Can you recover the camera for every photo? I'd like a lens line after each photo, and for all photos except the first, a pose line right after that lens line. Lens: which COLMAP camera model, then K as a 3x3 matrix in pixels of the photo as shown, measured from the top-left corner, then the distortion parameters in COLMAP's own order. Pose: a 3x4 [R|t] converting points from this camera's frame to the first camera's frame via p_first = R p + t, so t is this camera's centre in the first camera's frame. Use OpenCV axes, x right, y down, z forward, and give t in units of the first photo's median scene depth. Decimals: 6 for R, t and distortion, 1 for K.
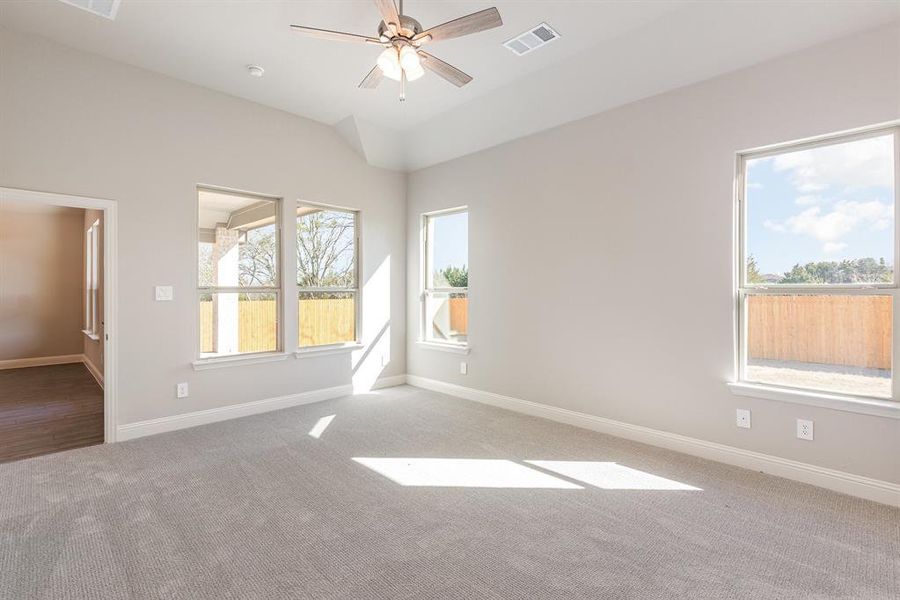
lens RADIAL K [[415.0, 0, 455.3], [0, 415.0, 296.6], [0, 0, 1]] dist [0.000124, 0.000002]
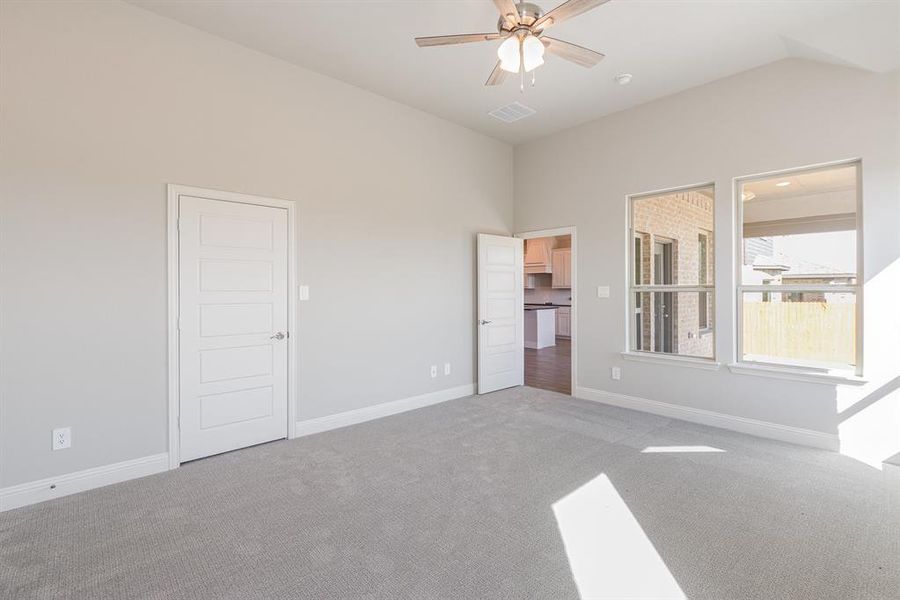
lens RADIAL K [[415.0, 0, 455.3], [0, 415.0, 296.6], [0, 0, 1]] dist [0.000124, 0.000002]
pose [[-0.037657, 0.015067, -0.999177, 0.572598], [-0.013835, 0.999783, 0.015598, -0.007320], [0.999195, 0.014411, -0.037440, 0.607159]]
